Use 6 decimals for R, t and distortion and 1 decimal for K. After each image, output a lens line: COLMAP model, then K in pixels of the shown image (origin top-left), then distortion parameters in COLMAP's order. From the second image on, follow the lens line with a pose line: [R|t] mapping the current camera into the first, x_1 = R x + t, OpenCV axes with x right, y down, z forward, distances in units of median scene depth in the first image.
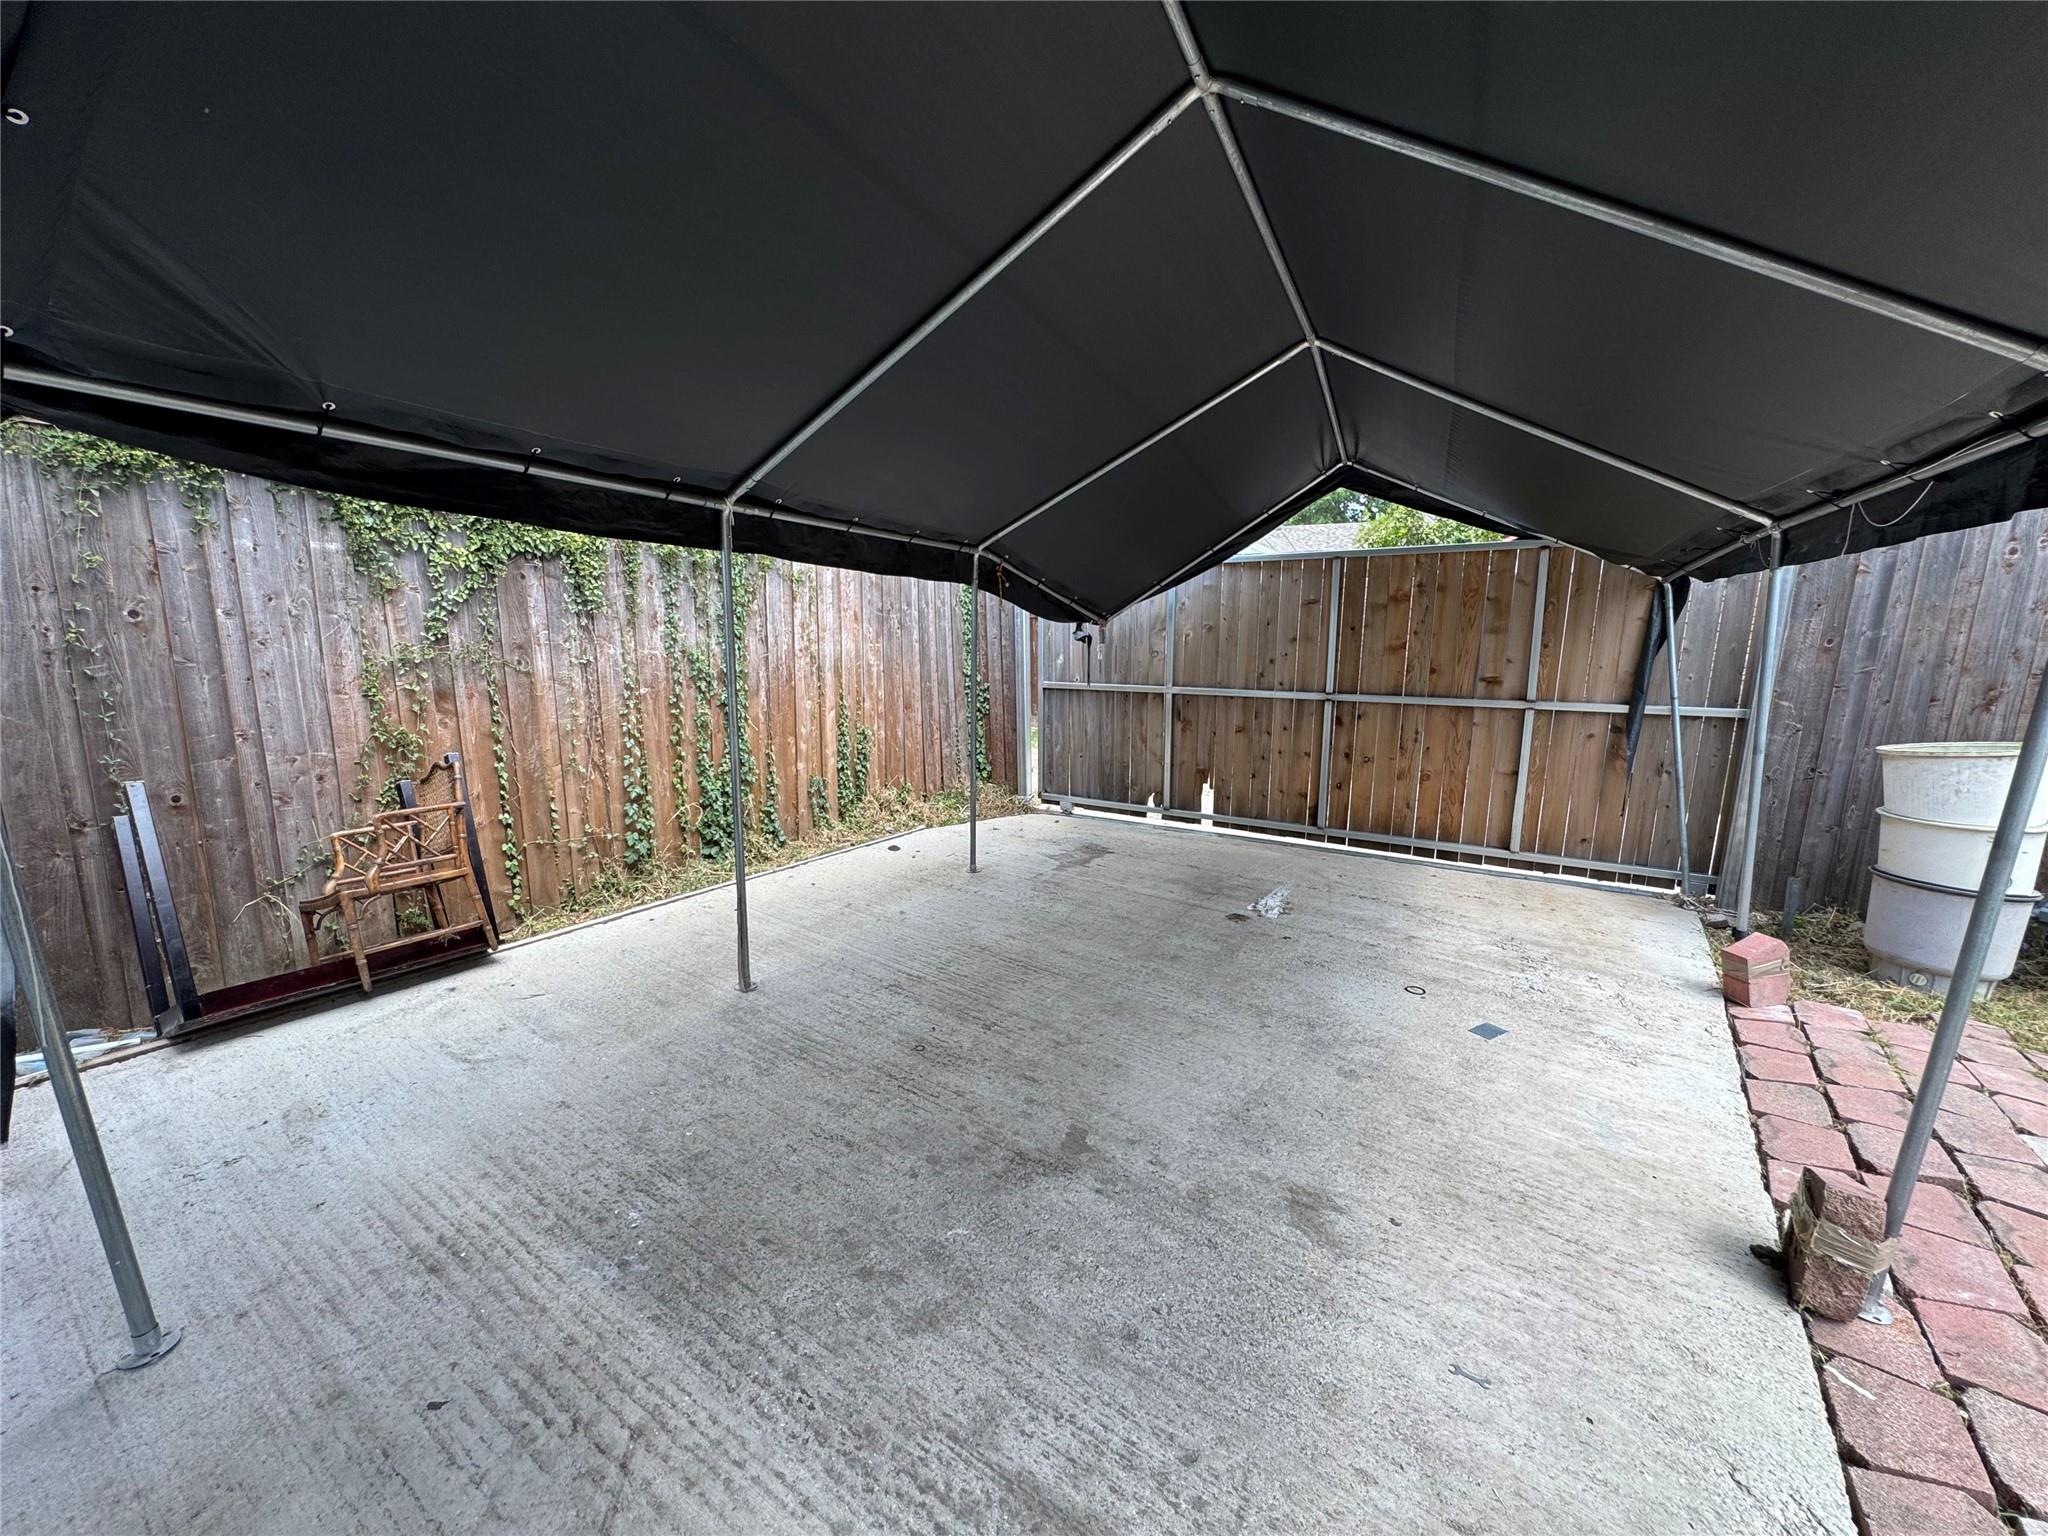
lens RADIAL K [[820.7, 0, 1023.8], [0, 820.7, 768.7], [0, 0, 1]] dist [-0.001138, -0.000051]
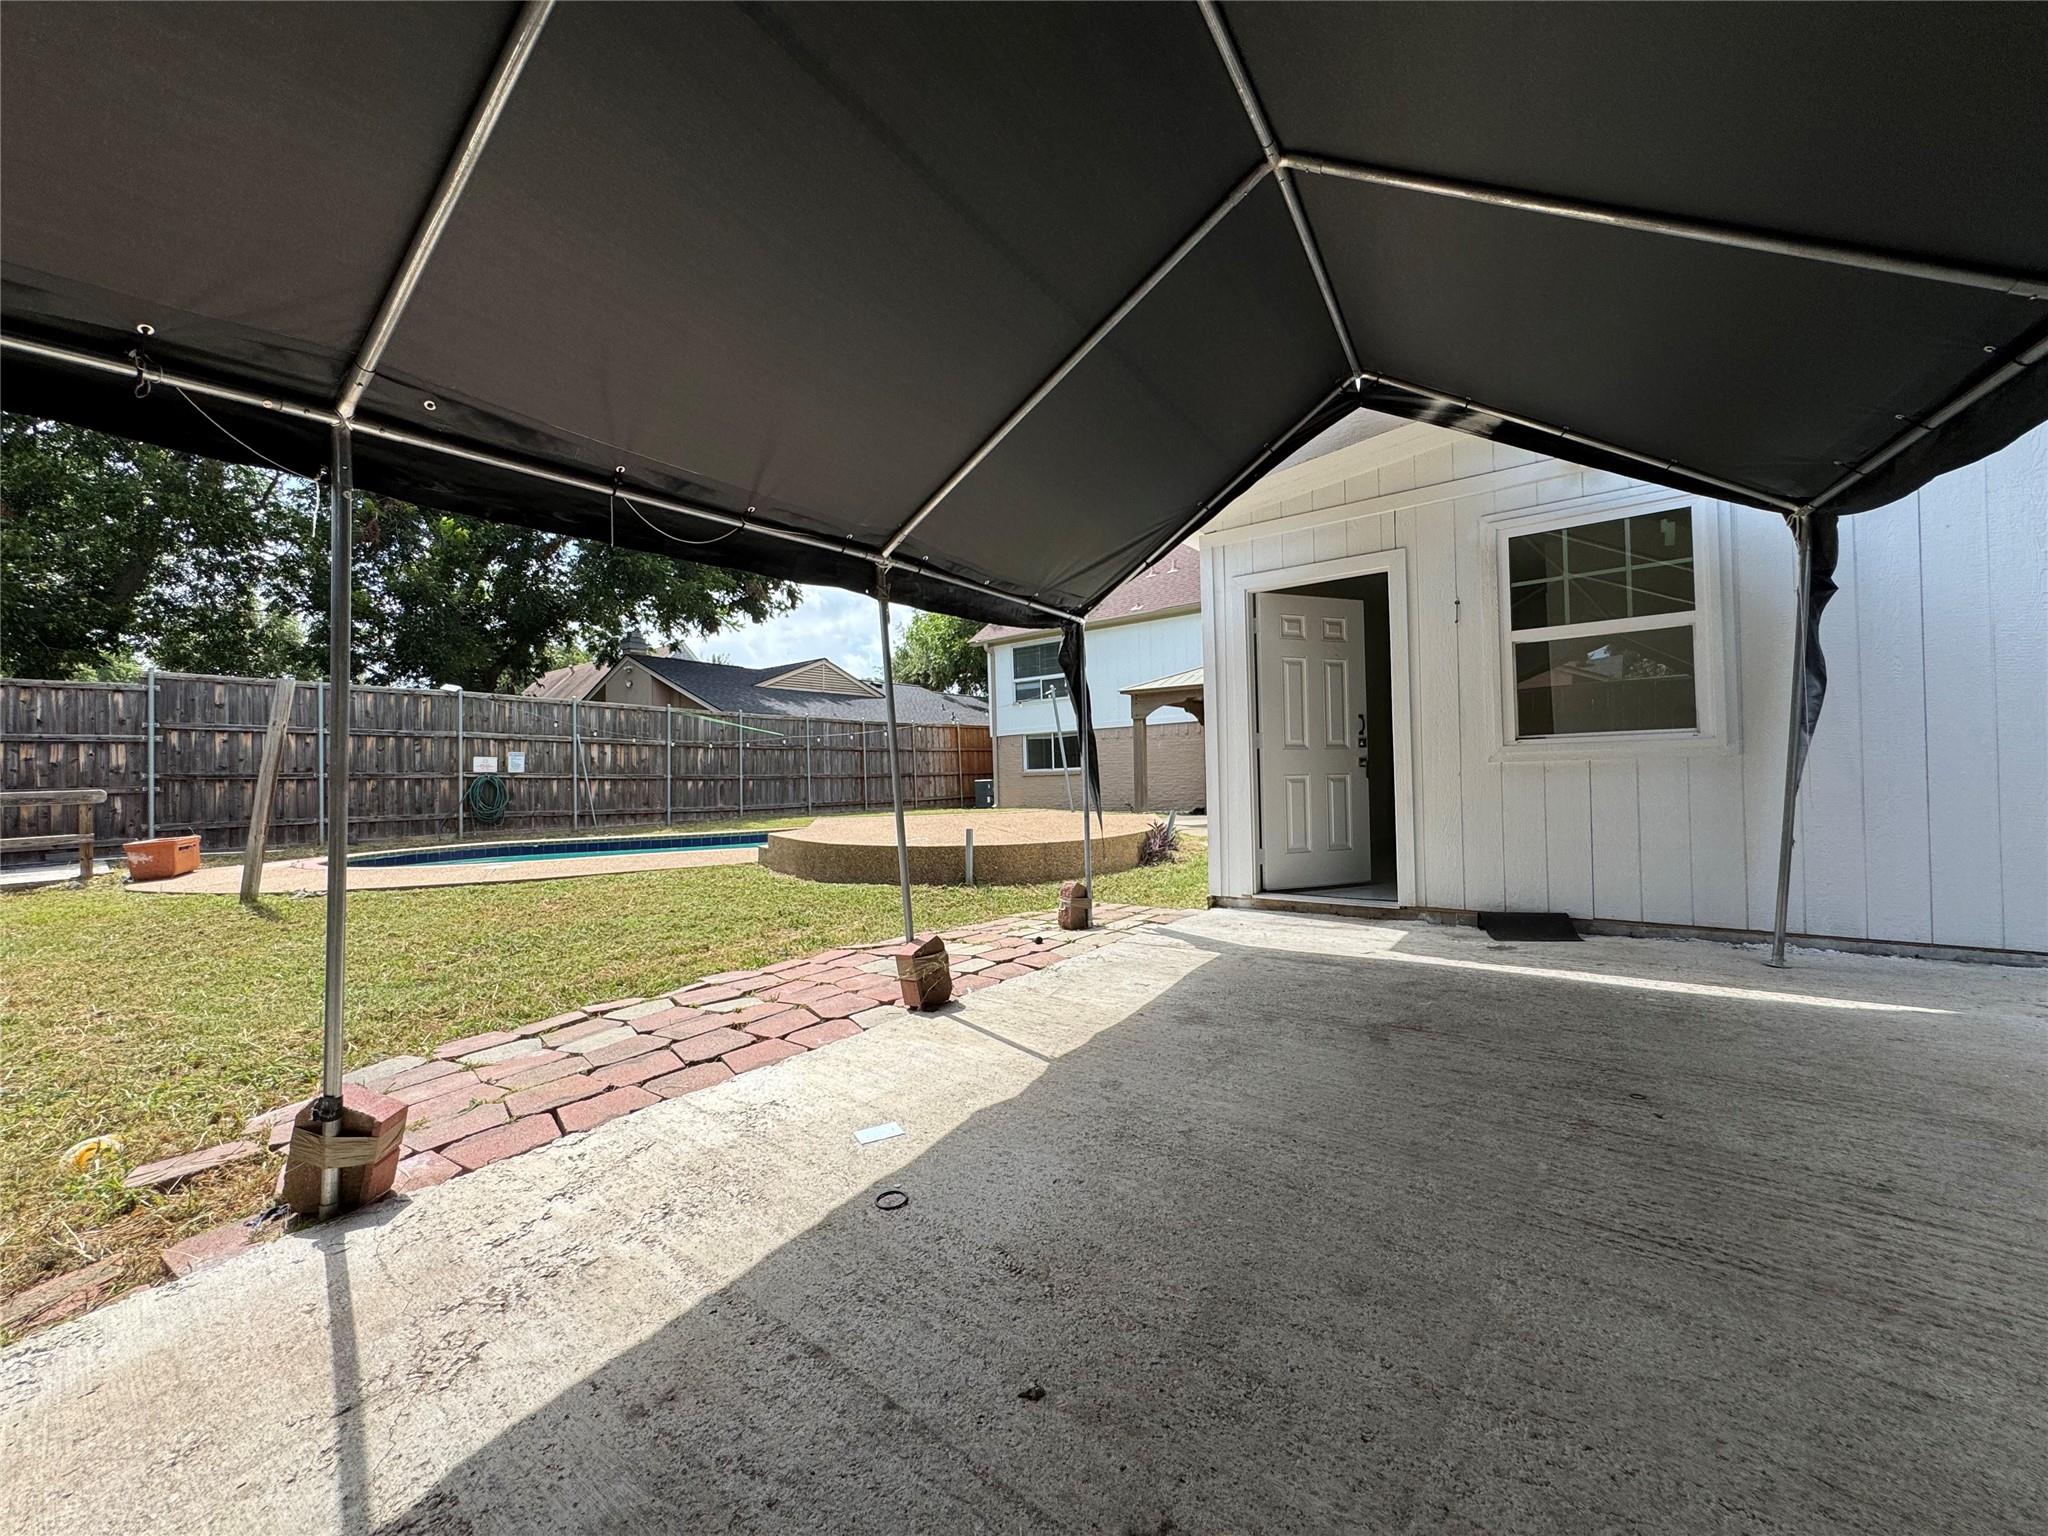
lens RADIAL K [[820.7, 0, 1027.1], [0, 820.7, 766.6], [0, 0, 1]] dist [-0.001138, -0.000051]
pose [[-0.998099, 0.028791, 0.054488, 0.407094], [0.038084, 0.983286, 0.178042, -0.134742], [-0.048452, 0.179779, -0.982513, 1.746092]]
